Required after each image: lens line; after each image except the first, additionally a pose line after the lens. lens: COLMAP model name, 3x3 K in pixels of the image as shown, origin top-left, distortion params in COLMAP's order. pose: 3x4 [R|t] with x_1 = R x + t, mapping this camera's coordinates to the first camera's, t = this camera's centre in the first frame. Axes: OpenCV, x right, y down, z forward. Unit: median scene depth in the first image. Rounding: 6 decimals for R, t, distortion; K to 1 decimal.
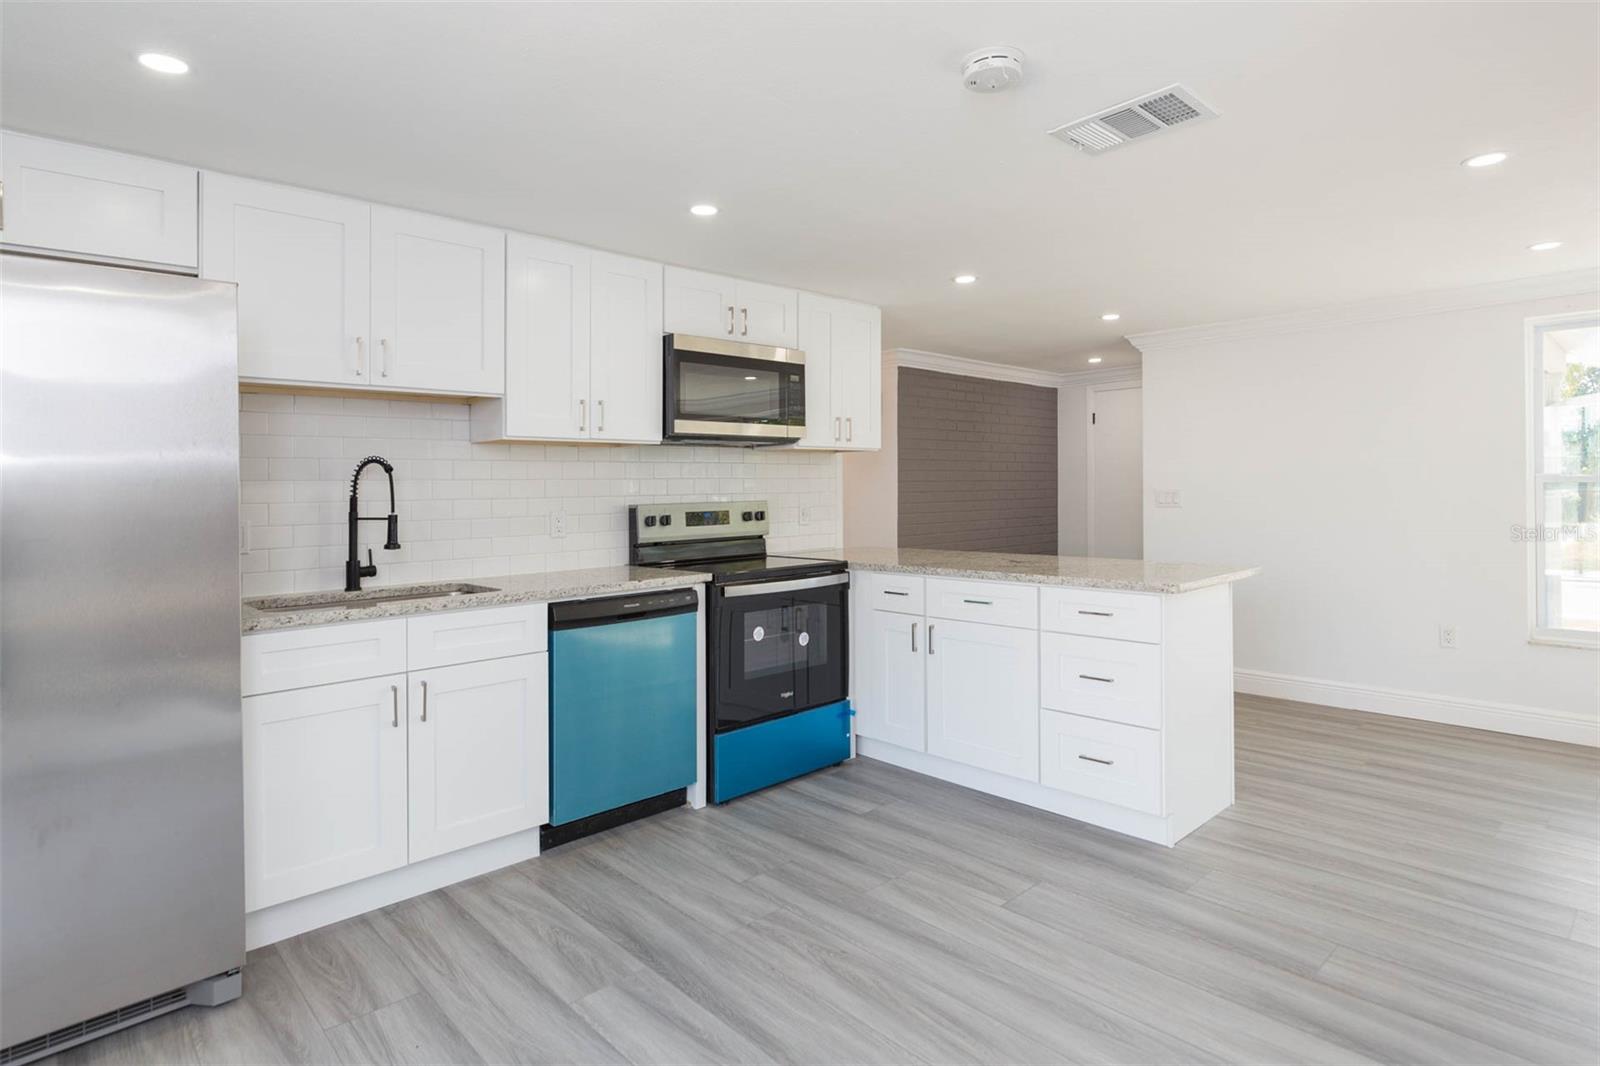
lens RADIAL K [[837.2, 0, 793.6], [0, 837.2, 496.4], [0, 0, 1]] dist [-0.000885, 0.000605]
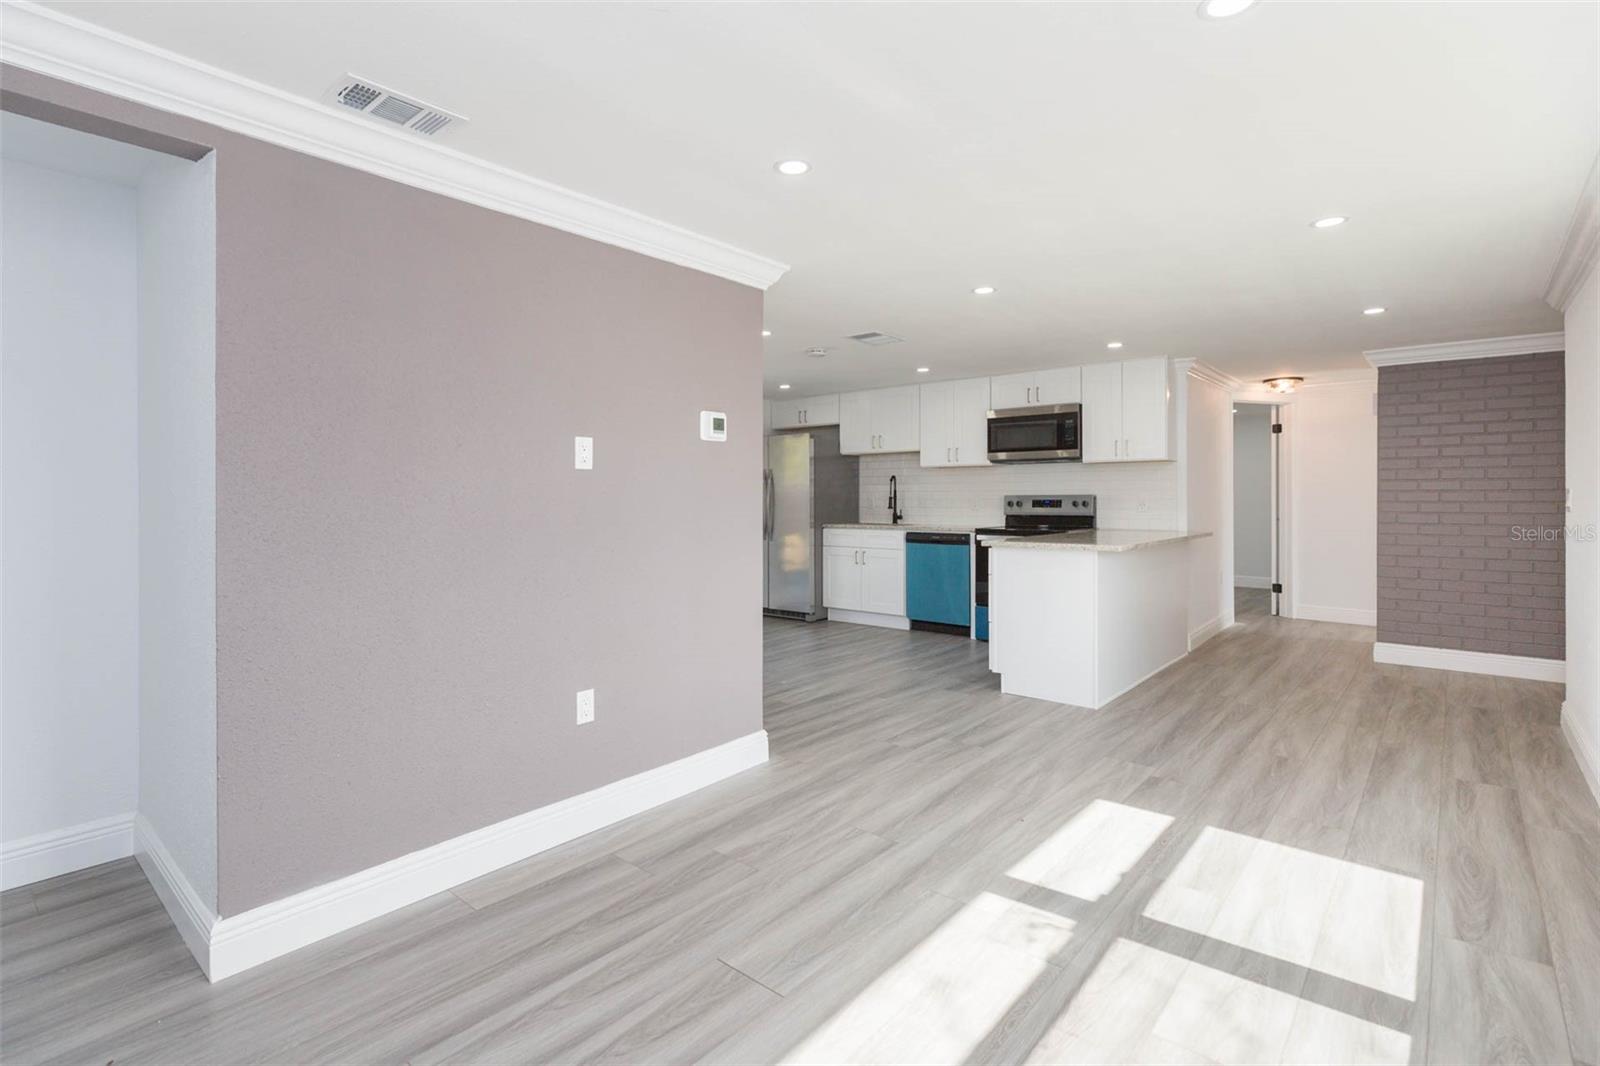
lens RADIAL K [[763.6, 0, 792.1], [0, 763.6, 494.5], [0, 0, 1]] dist [0.001107, 0.000531]
pose [[0.115977, 0.013178, -0.993165, 1.730034], [-0.006807, 0.999899, 0.012473, -0.012091], [0.993229, 0.005314, 0.116055, 0.327073]]
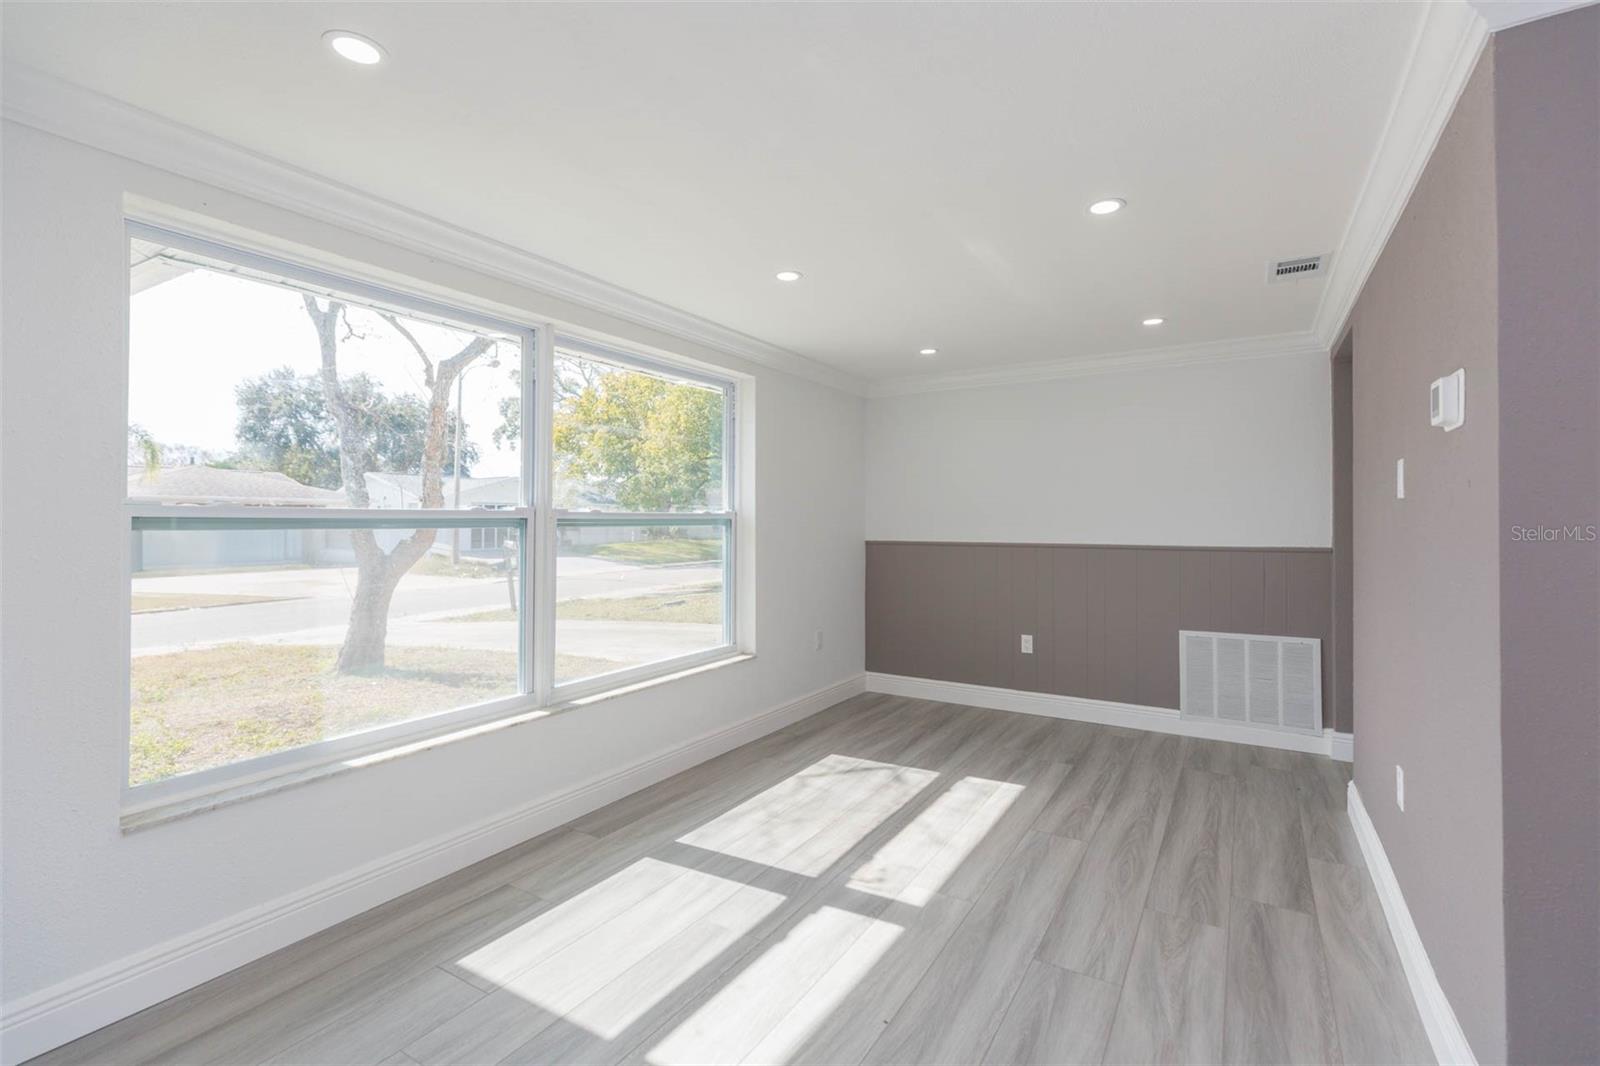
lens RADIAL K [[724.4, 0, 800.0], [0, 724.4, 533.0], [0, 0, 1]] dist [-0.001822, -0.000268]
pose [[-0.271521, 0.000270, 0.962432, 0.422056], [0.013450, 0.999903, 0.003514, -0.005669], [-0.962339, 0.013899, -0.271498, 0.883312]]
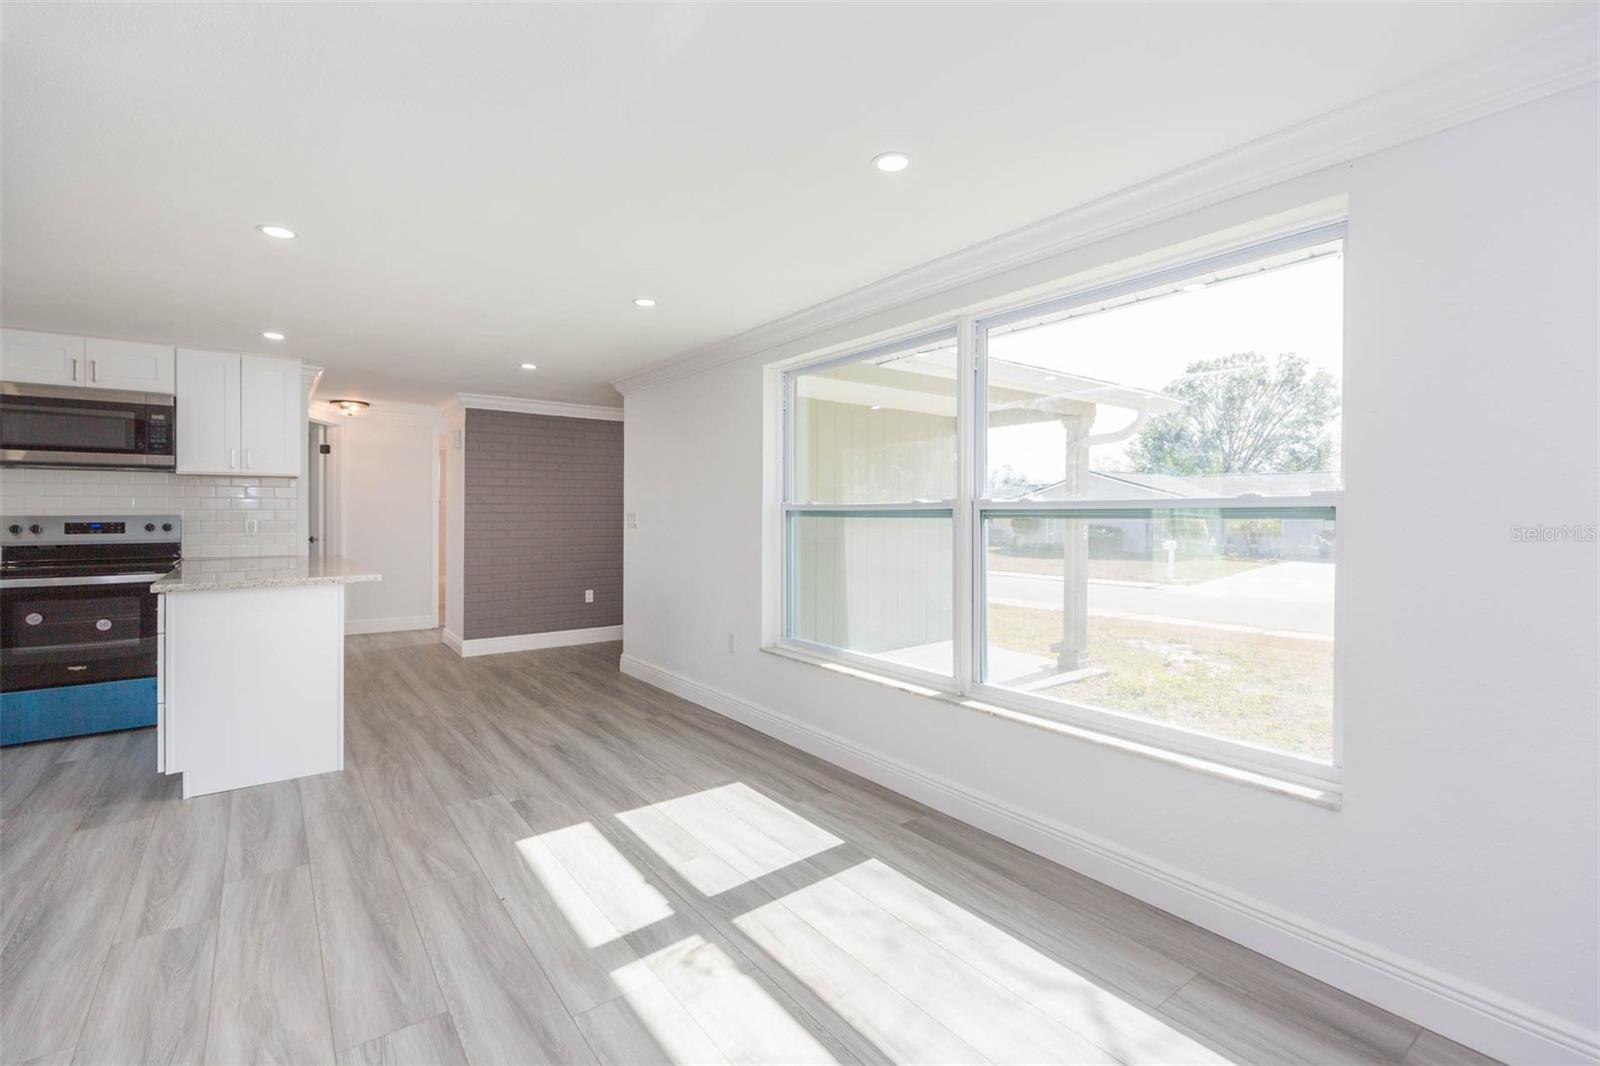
lens RADIAL K [[713.4, 0, 806.4], [0, 713.4, 524.2], [0, 0, 1]] dist [0.001436, -0.000179]
pose [[0.995924, 0.019206, -0.088128, 1.262485], [-0.018533, 0.999793, 0.008439, -0.010138], [0.088271, -0.006771, 0.996073, 0.030716]]
